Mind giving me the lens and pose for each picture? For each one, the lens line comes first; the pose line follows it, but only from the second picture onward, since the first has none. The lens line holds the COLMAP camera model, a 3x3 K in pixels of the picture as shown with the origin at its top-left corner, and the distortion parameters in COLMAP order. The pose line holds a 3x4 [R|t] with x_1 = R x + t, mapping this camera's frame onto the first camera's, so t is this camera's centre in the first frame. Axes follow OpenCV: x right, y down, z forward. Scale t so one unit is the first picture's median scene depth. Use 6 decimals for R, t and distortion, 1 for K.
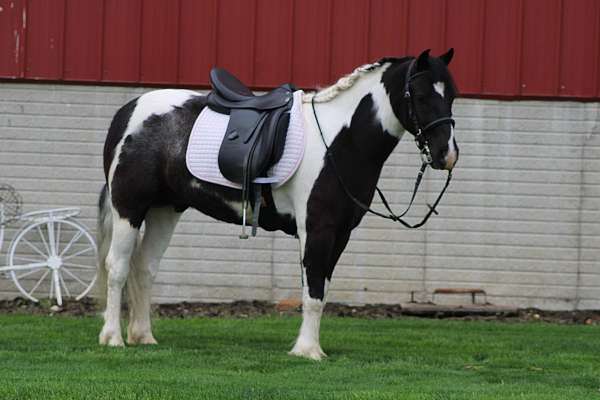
lens RADIAL K [[1972.6, 0, 300.0], [0, 1972.6, 200.0], [0, 0, 1]] dist [0.118933, 0.971698]
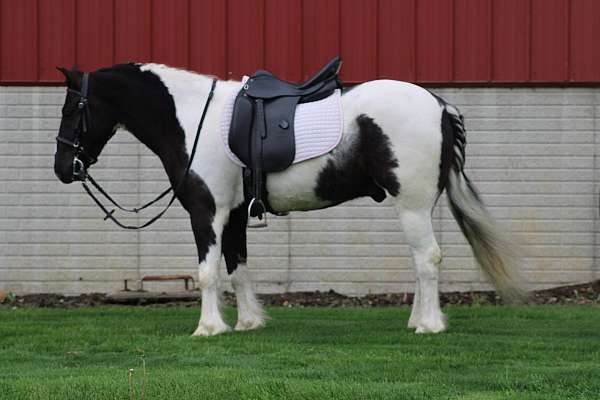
lens RADIAL K [[1972.6, 0, 300.0], [0, 1972.6, 200.0], [0, 0, 1]] dist [0.118933, 0.971698]
pose [[0.999447, -0.032512, -0.006922, 0.154040], [0.032533, 0.999467, 0.002866, 0.005533], [0.006825, -0.003090, 0.999972, -0.009421]]
